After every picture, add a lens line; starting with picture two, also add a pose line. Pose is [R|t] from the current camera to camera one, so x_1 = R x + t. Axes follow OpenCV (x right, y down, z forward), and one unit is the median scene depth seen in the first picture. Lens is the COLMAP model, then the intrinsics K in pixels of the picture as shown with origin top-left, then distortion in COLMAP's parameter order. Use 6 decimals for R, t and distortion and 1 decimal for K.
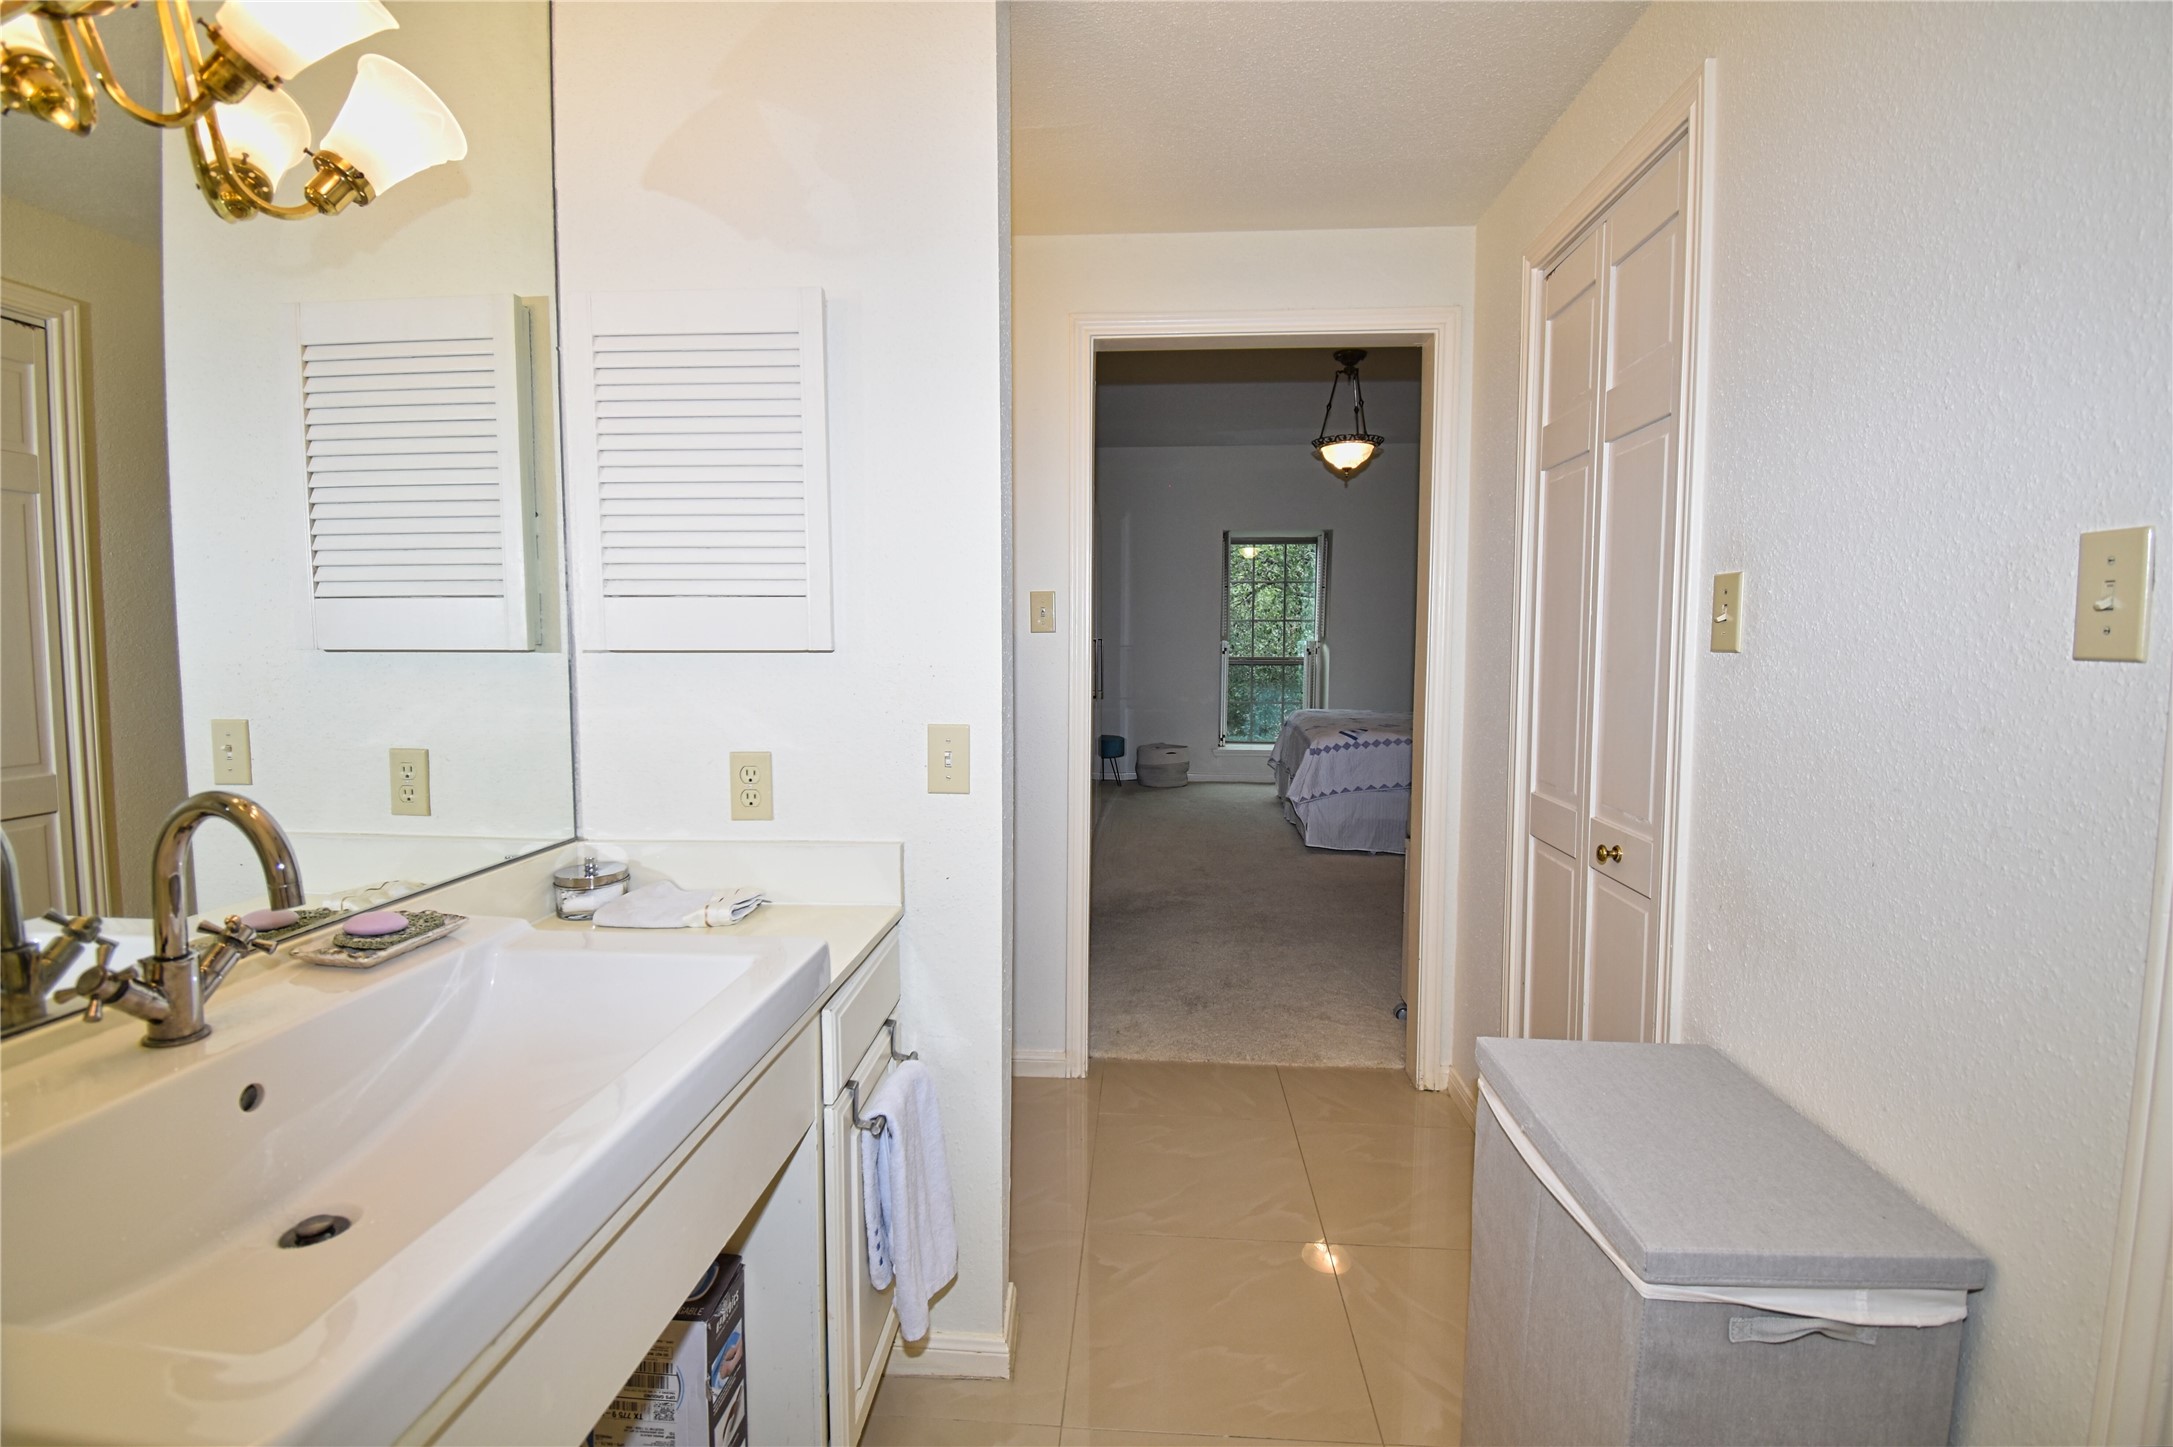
lens RADIAL K [[967.7, 0, 1090.3], [0, 967.7, 700.7], [0, 0, 1]] dist [0.028010, -0.029783]
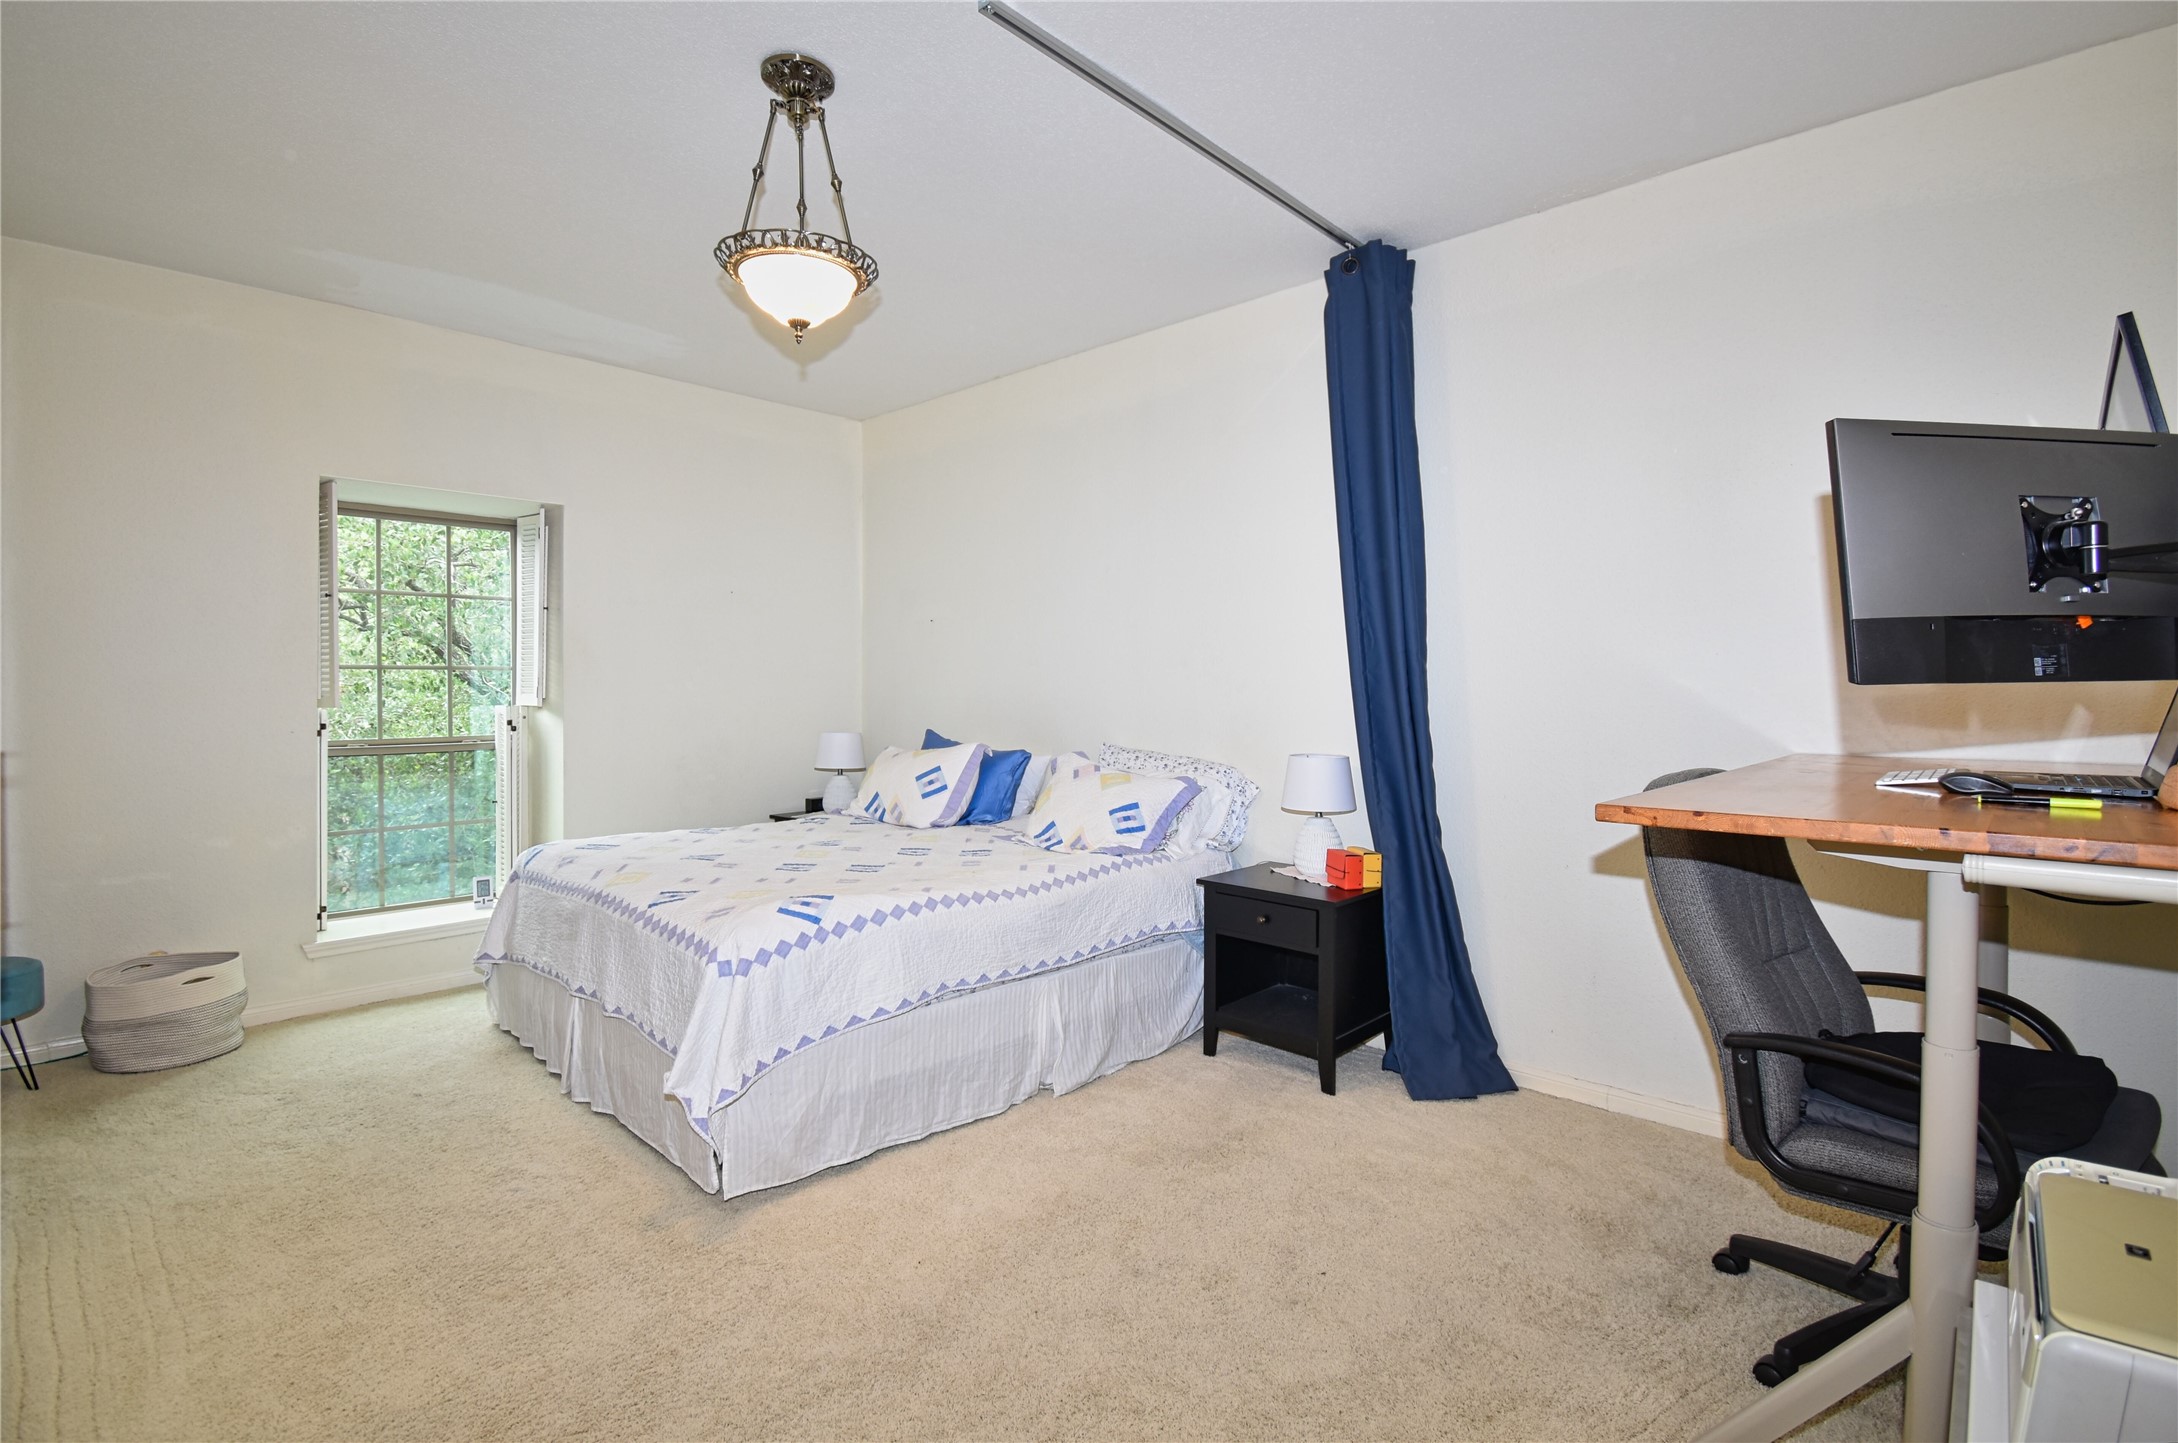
lens RADIAL K [[985.1, 0, 1089.0], [0, 985.1, 701.7], [0, 0, 1]] dist [0.028511, -0.027124]
pose [[0.629030, -0.011582, 0.777294, -0.023973], [0.058011, 0.997800, -0.032078, -0.138313], [-0.775213, 0.065270, 0.628319, 1.996556]]
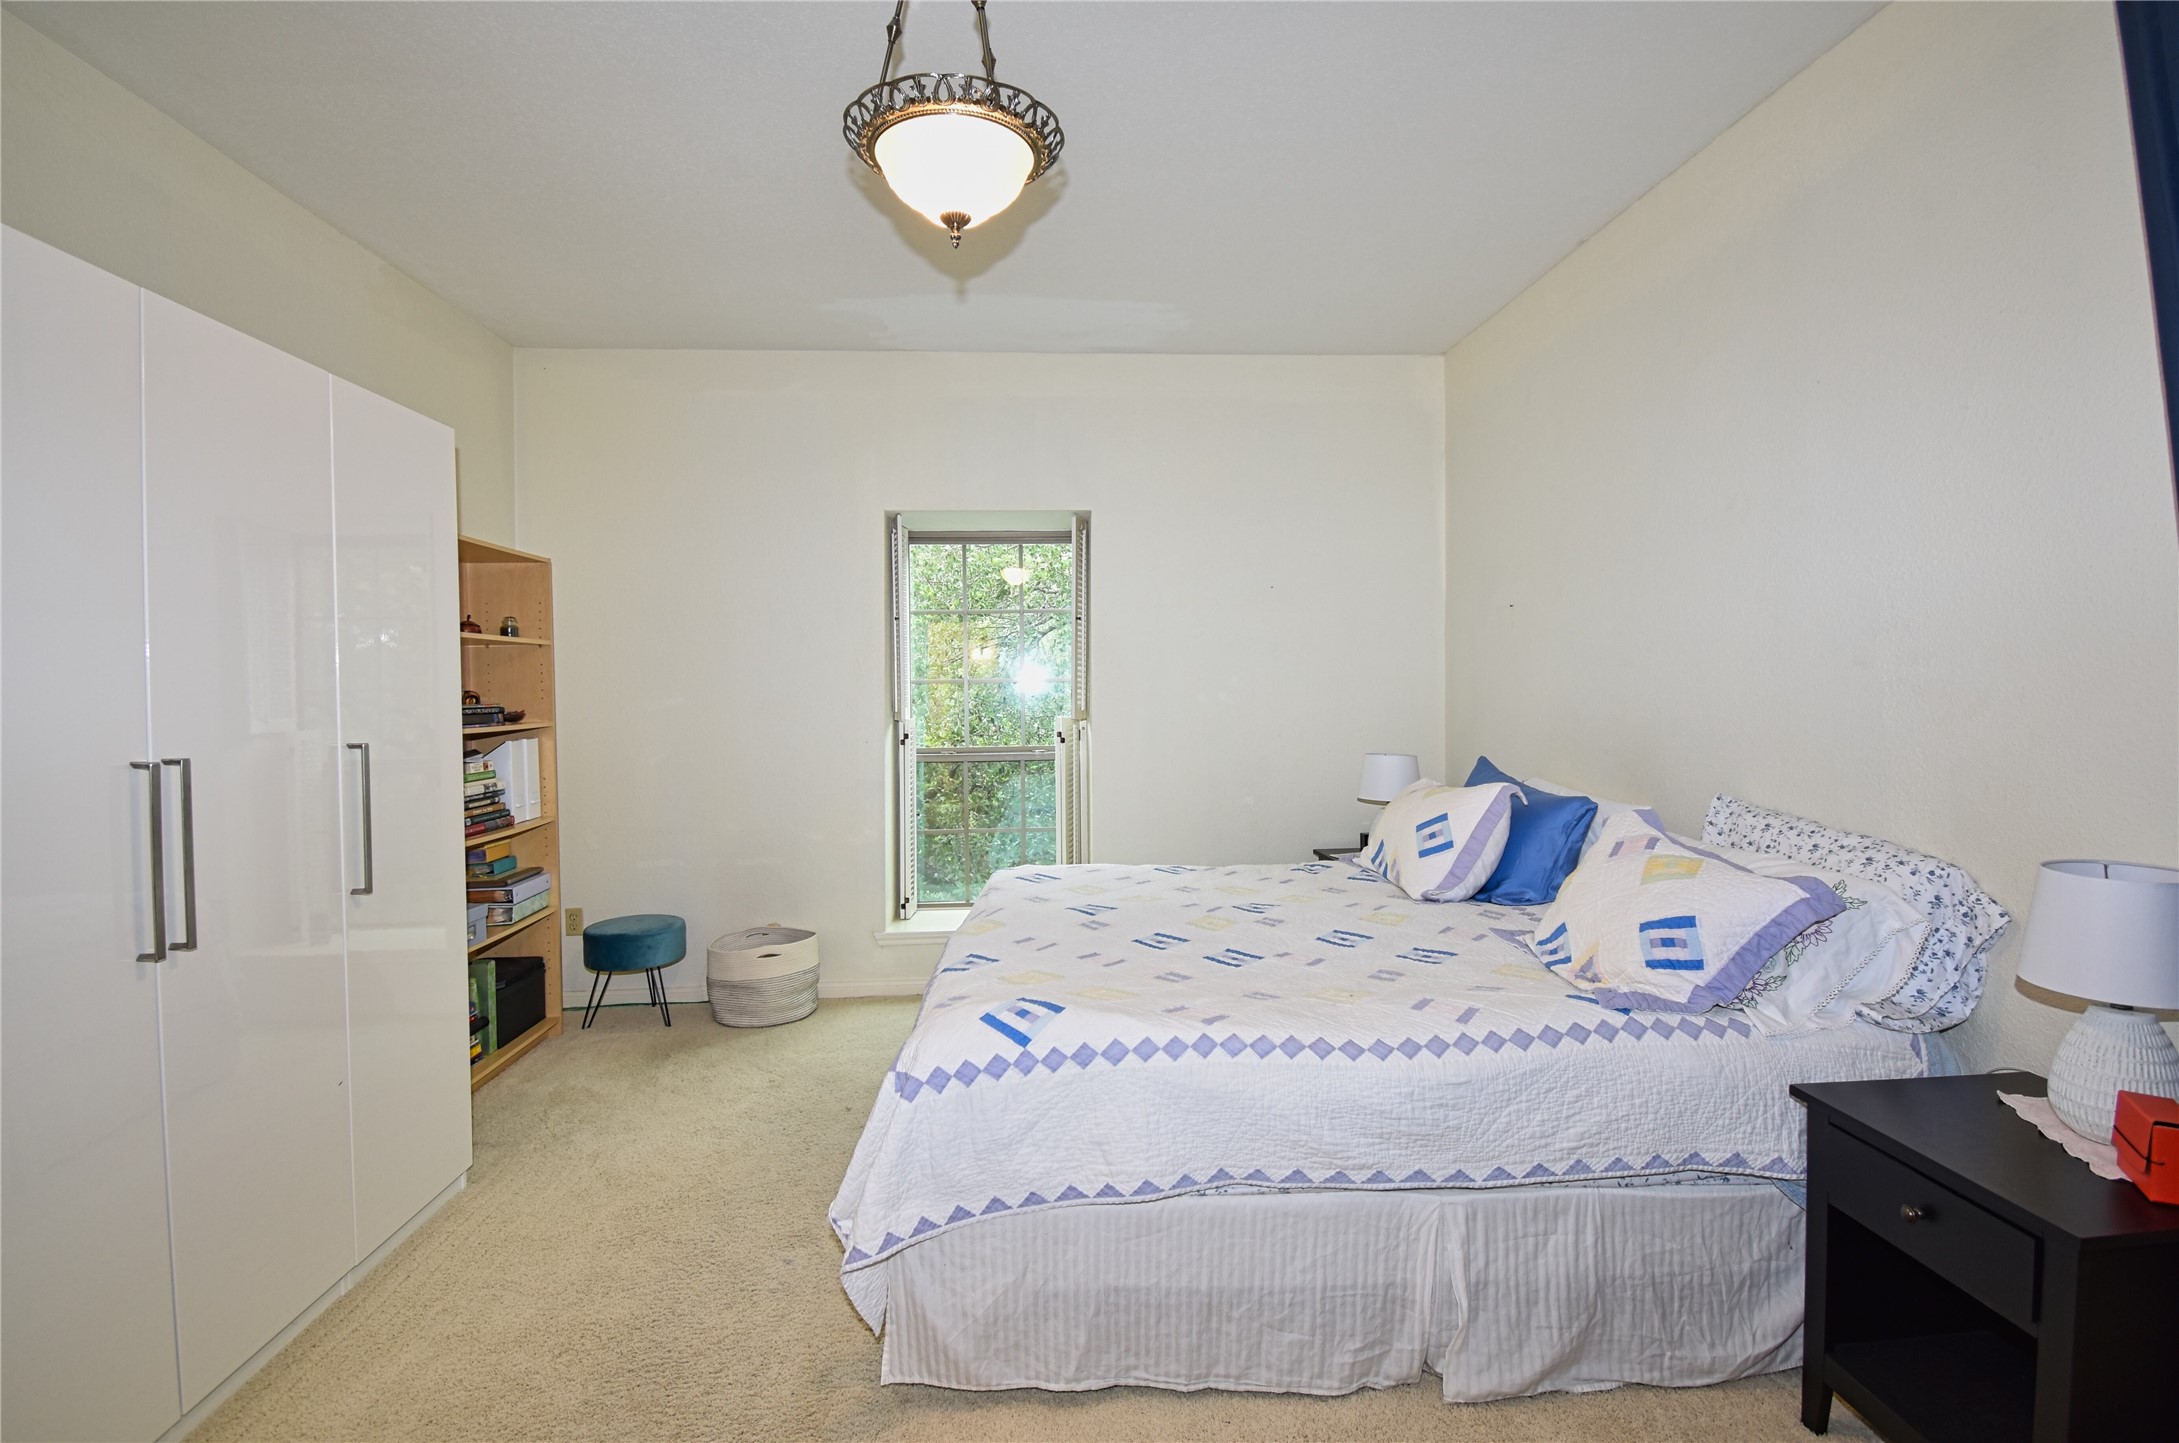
lens RADIAL K [[1031.2, 0, 1107.4], [0, 1031.2, 706.7], [0, 0, 1]] dist [0.034077, -0.037669]
pose [[0.988670, -0.014402, 0.149413, 0.831861], [0.022383, 0.998403, -0.051868, -0.188097], [-0.148427, 0.054625, 0.987414, 2.122569]]
